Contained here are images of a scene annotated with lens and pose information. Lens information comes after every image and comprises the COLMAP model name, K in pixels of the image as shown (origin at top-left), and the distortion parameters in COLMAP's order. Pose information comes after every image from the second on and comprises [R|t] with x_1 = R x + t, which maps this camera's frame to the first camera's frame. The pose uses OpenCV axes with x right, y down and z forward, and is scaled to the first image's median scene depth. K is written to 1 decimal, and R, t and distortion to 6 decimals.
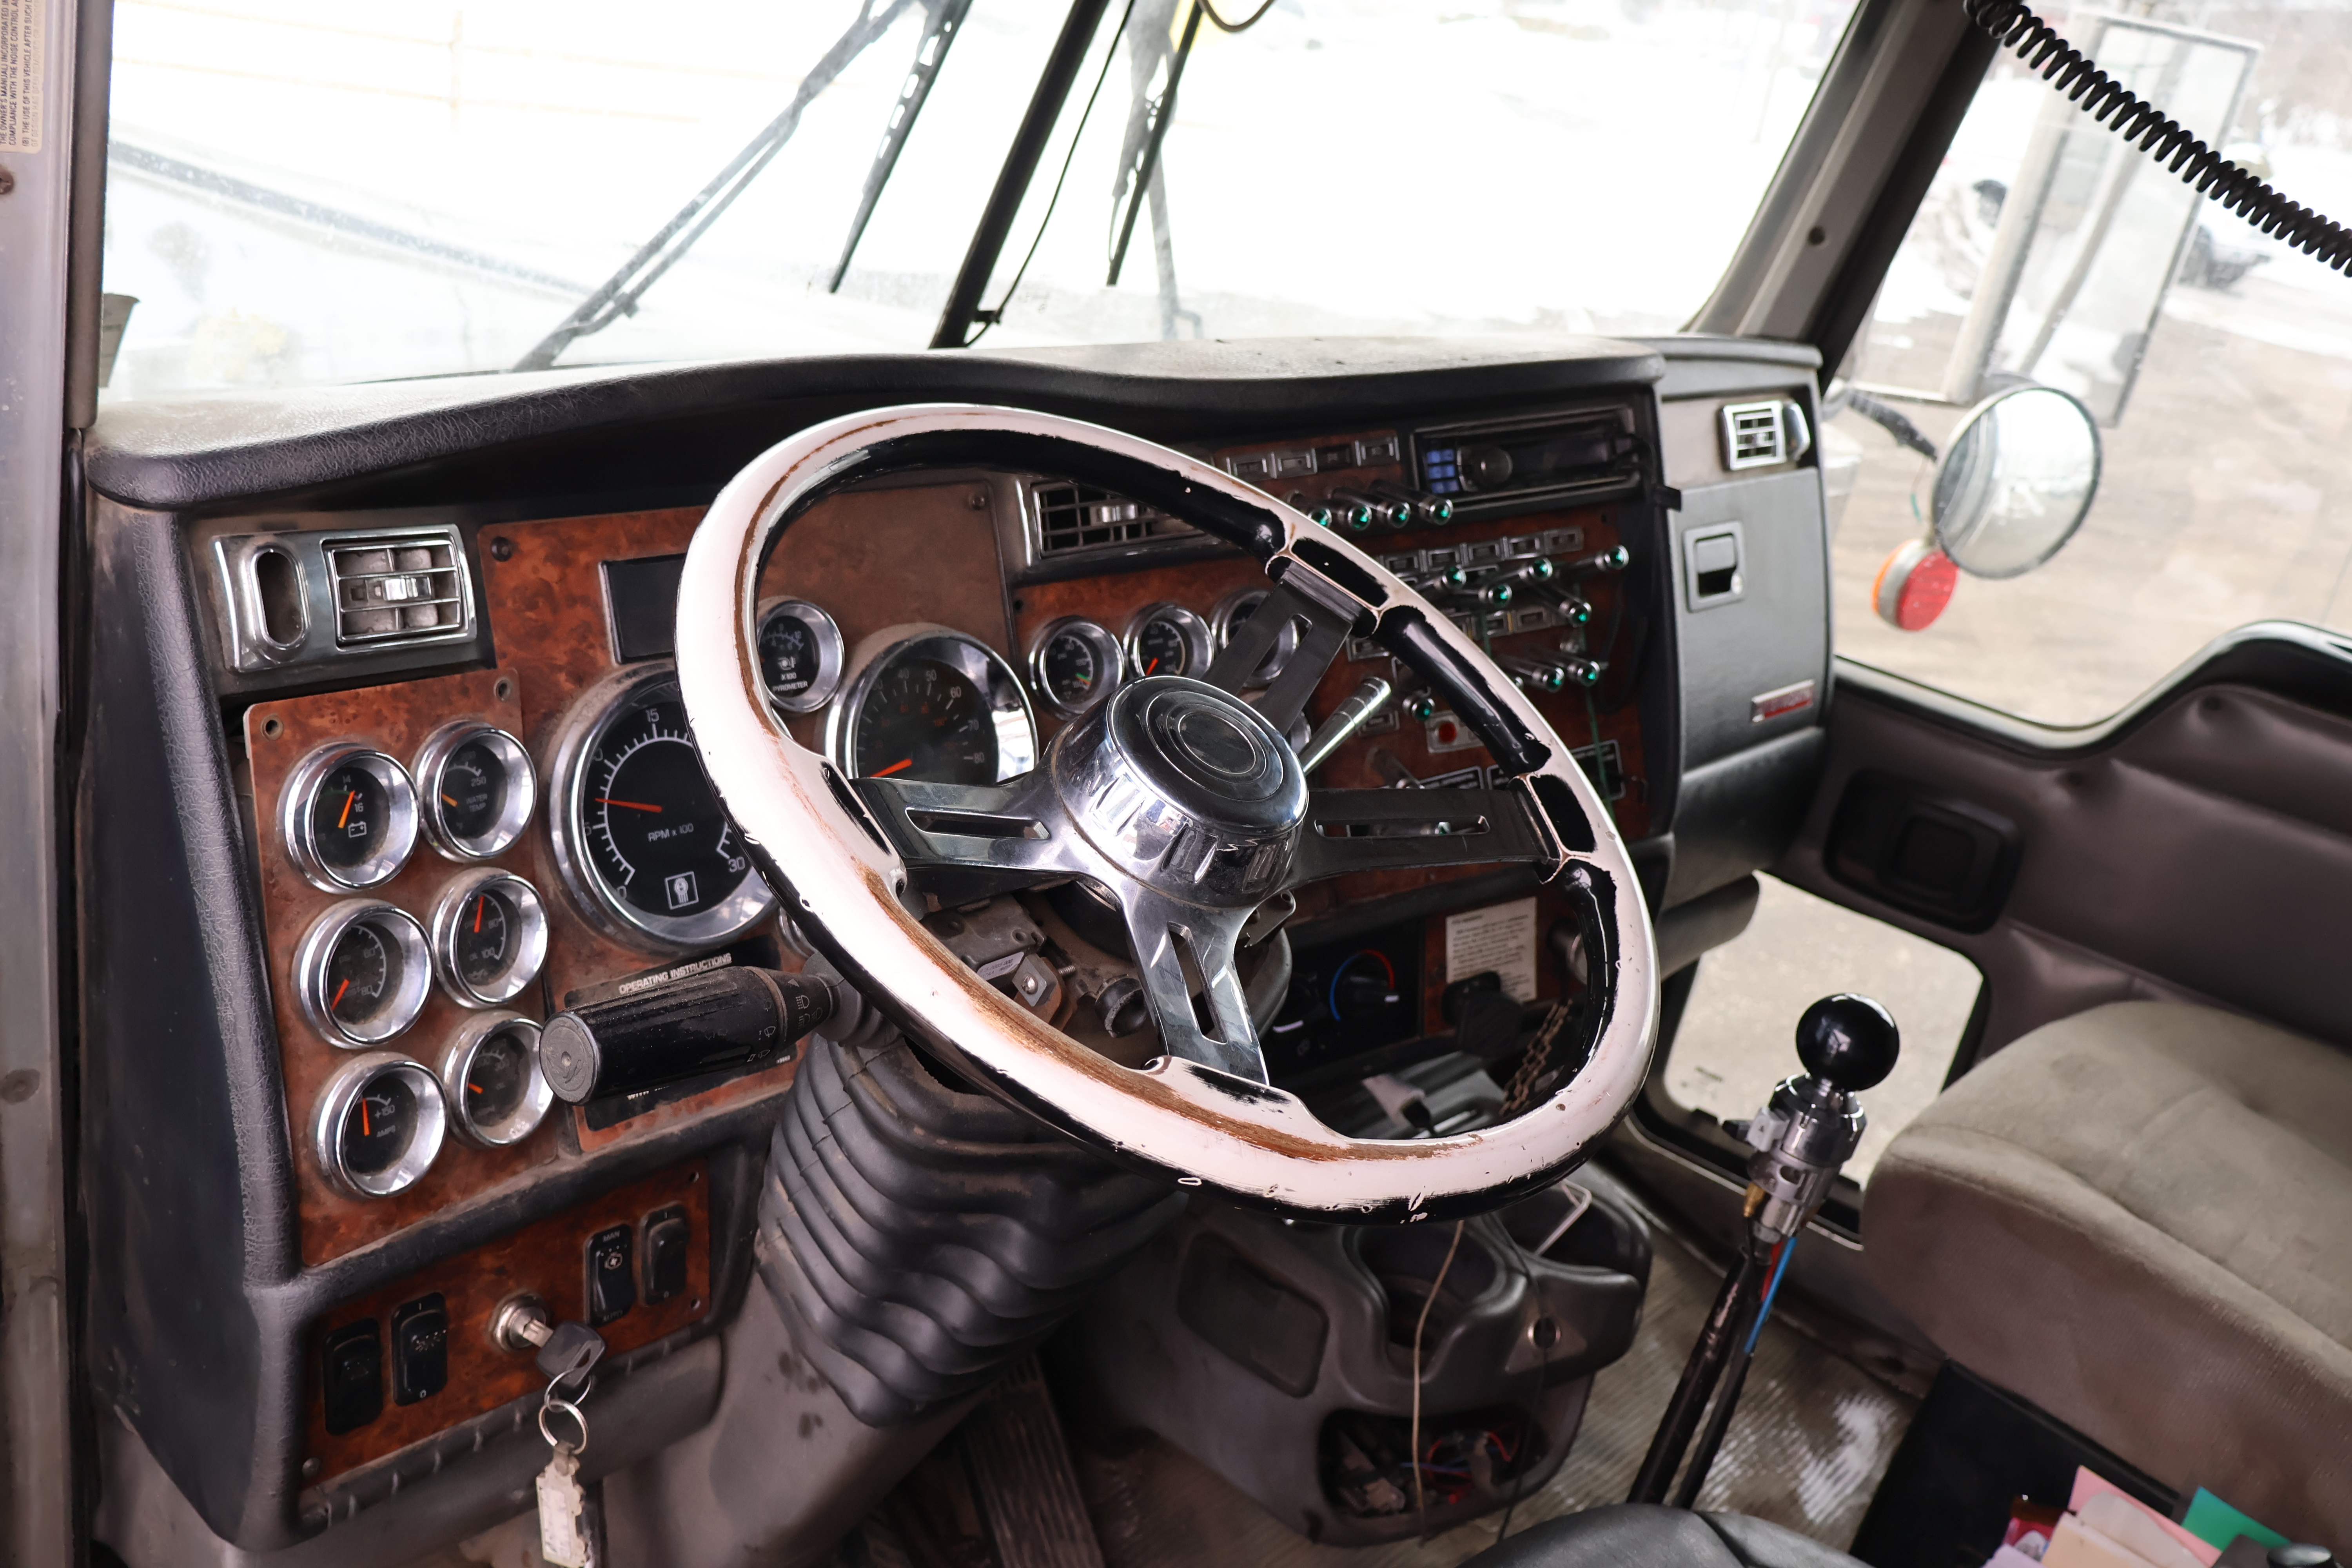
lens RADIAL K [[2081.3, 0, 1168.8], [0, 2081.3, 776.0], [0, 0, 1]] dist [0.015489, 0.006928]
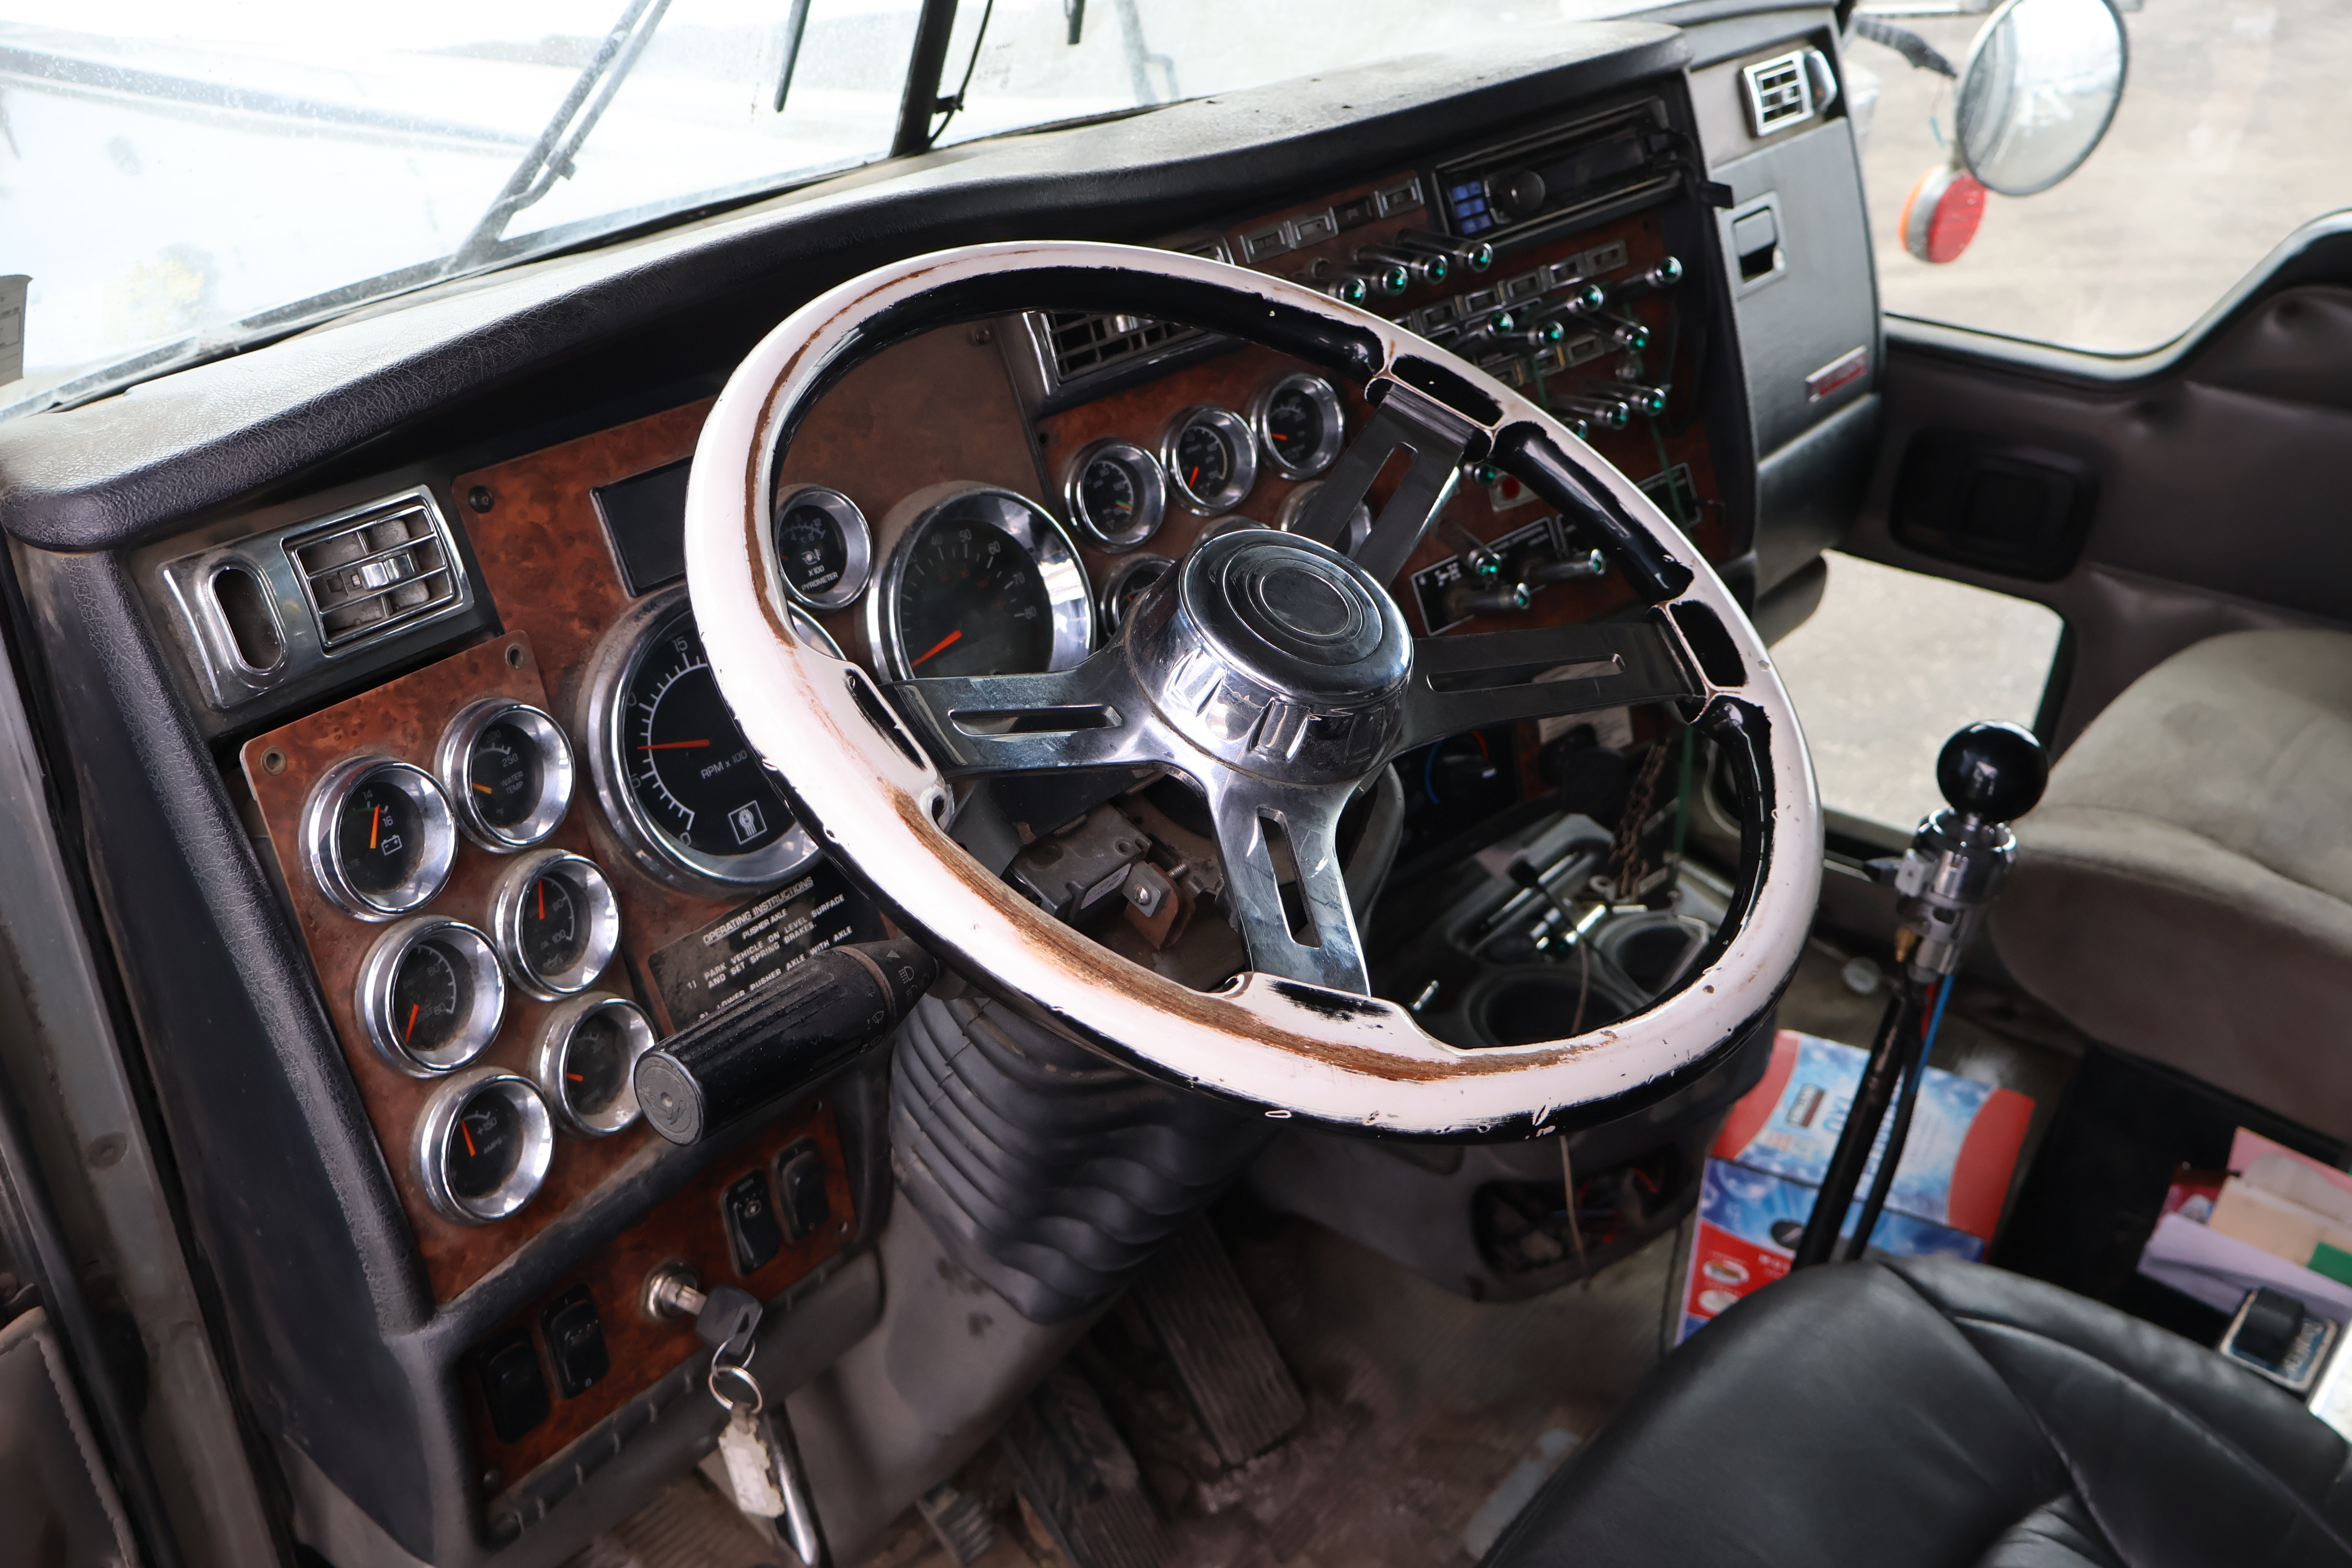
lens RADIAL K [[2000.4, 0, 1175.3], [0, 2000.4, 805.8], [0, 0, 1]] dist [0.000076, -0.003584]
pose [[0.987626, -0.154829, -0.024960, -0.019234], [0.156827, 0.974544, 0.160216, -0.061464], [-0.000481, -0.162148, 0.986766, 0.107164]]
